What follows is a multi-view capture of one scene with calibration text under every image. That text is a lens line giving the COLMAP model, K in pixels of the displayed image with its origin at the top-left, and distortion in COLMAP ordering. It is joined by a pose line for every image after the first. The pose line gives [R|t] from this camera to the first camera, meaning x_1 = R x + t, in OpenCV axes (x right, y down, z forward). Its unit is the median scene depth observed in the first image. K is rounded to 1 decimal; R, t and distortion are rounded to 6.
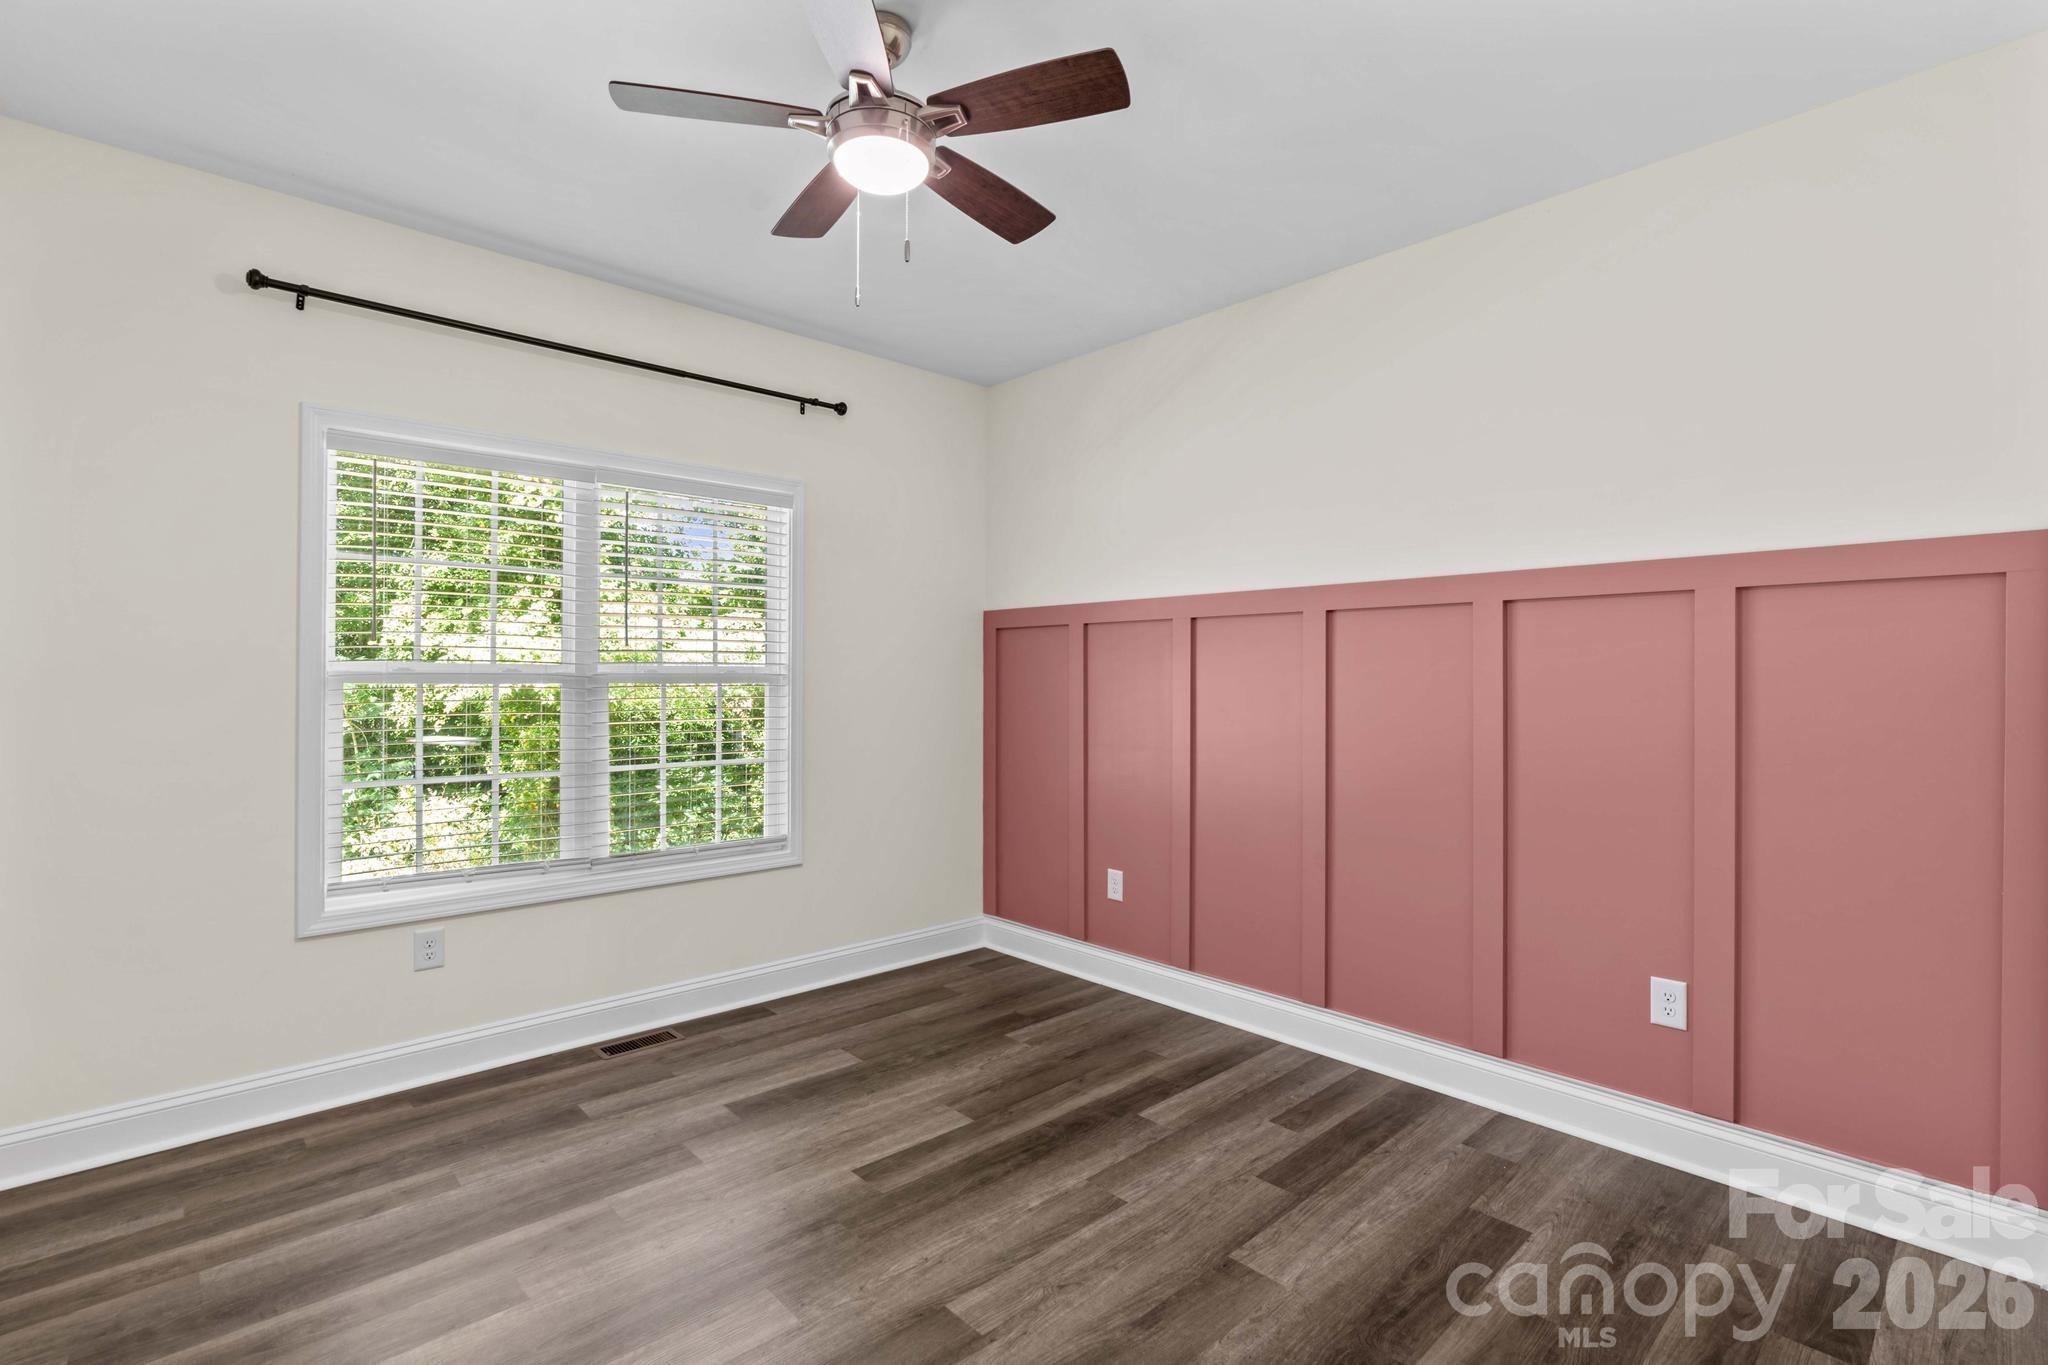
lens RADIAL K [[943.3, 0, 1020.8], [0, 943.3, 680.3], [0, 0, 1]] dist [-0.003060, 0.000372]
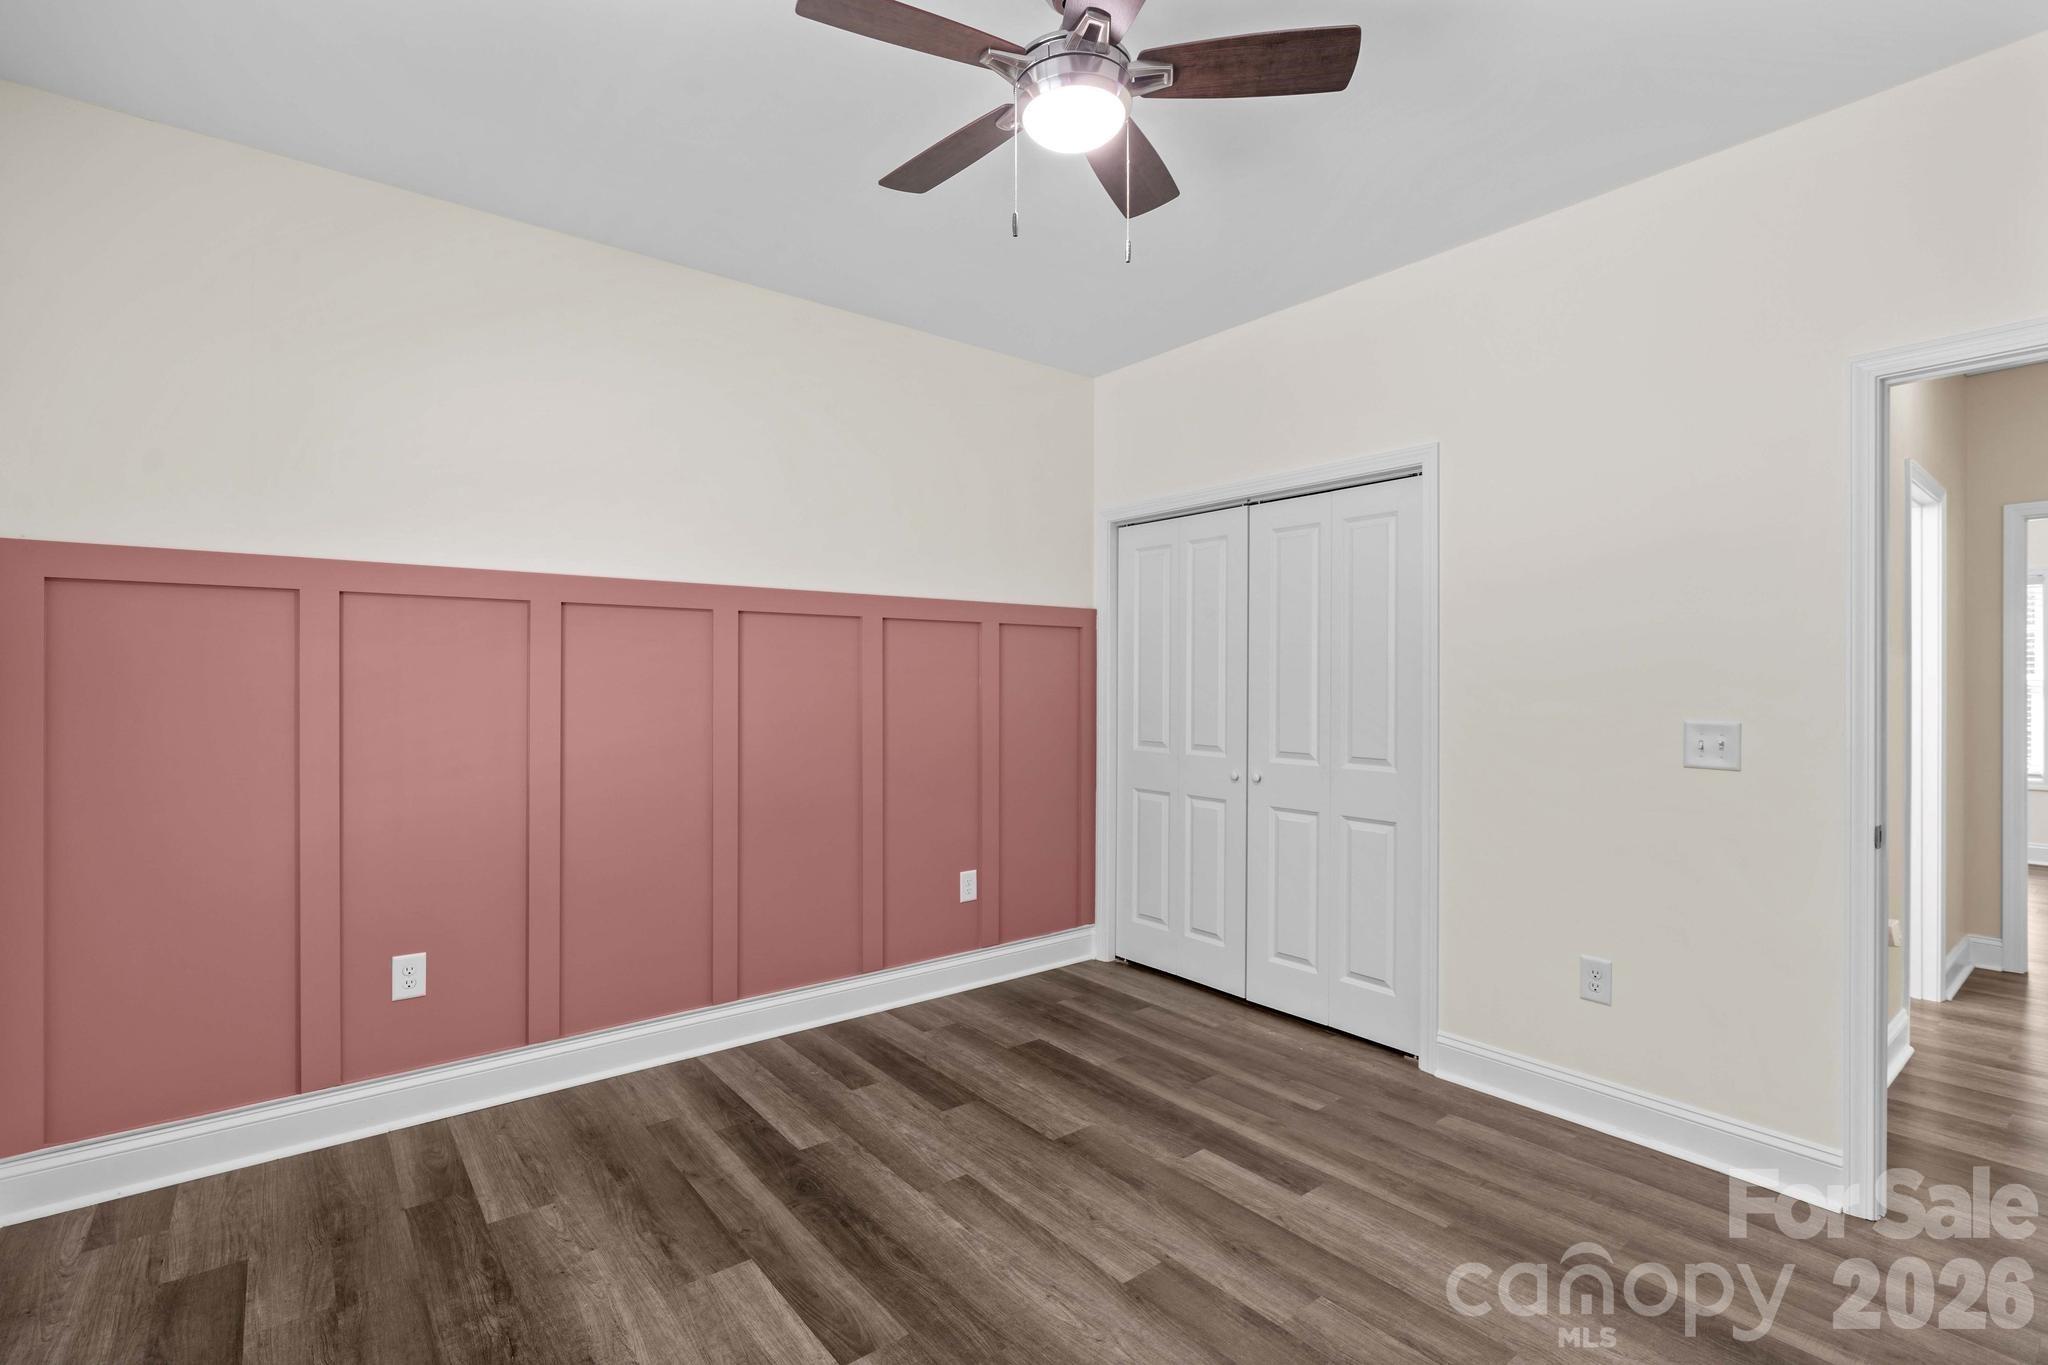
lens RADIAL K [[943.3, 0, 1020.8], [0, 943.3, 680.3], [0, 0, 1]] dist [-0.003060, 0.000372]
pose [[0.071283, 0.000625, 0.997456, -0.837768], [-0.005106, 0.999987, -0.000262, 0.001676], [-0.997443, -0.005074, 0.071286, 0.778284]]
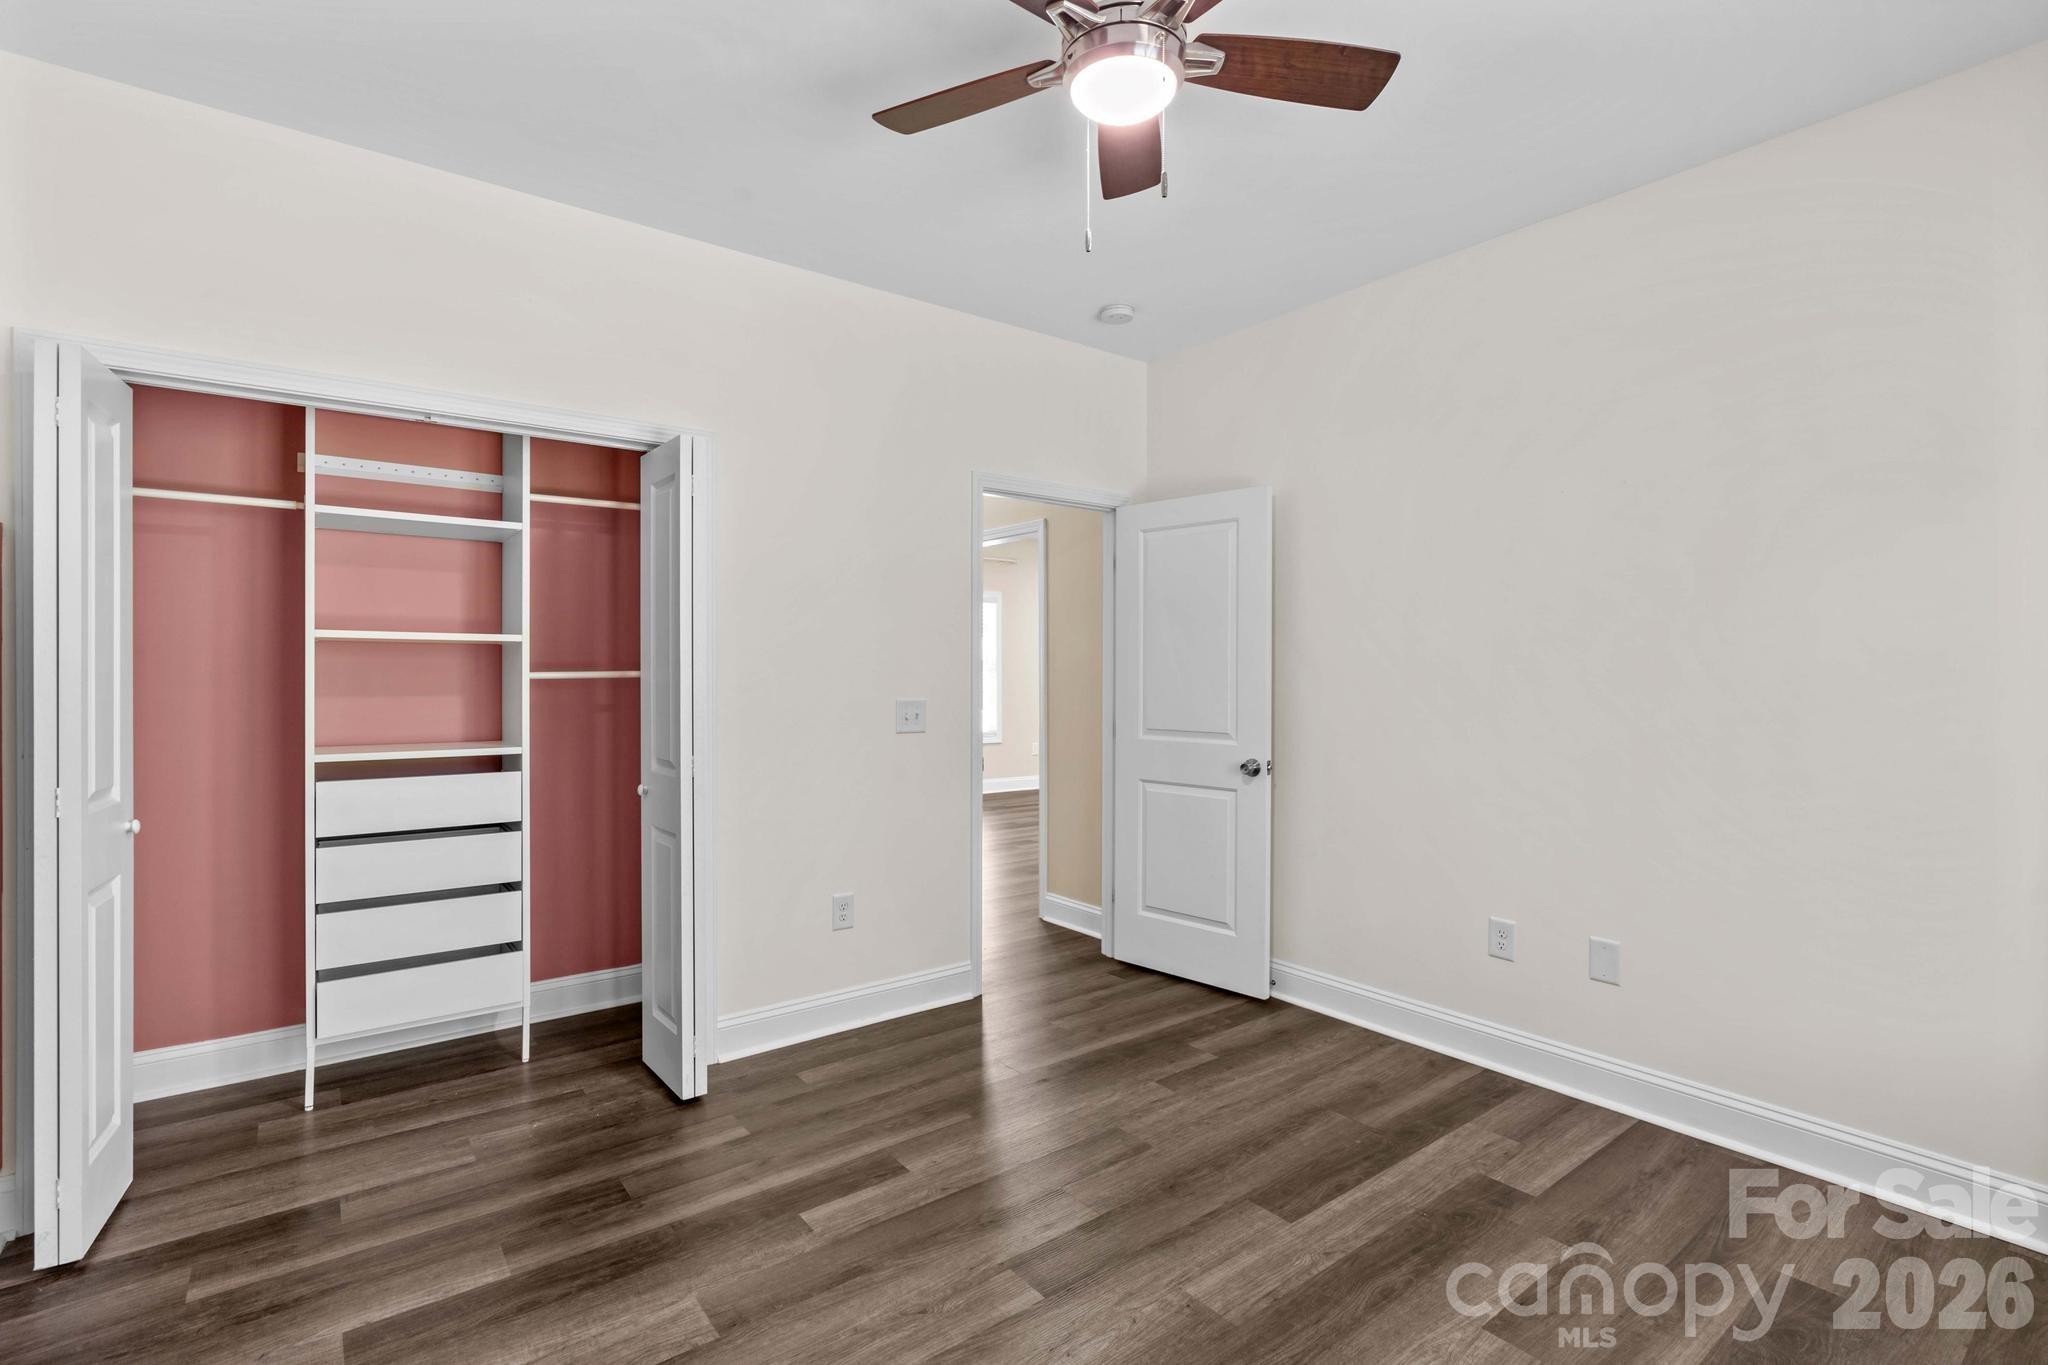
lens RADIAL K [[943.3, 0, 1020.8], [0, 943.3, 680.3], [0, 0, 1]] dist [-0.003060, 0.000372]
pose [[-0.995847, -0.005522, 0.090876, -0.106215], [-0.004803, 0.999955, 0.008126, 0.000517], [-0.090917, 0.007655, -0.995829, 1.488587]]
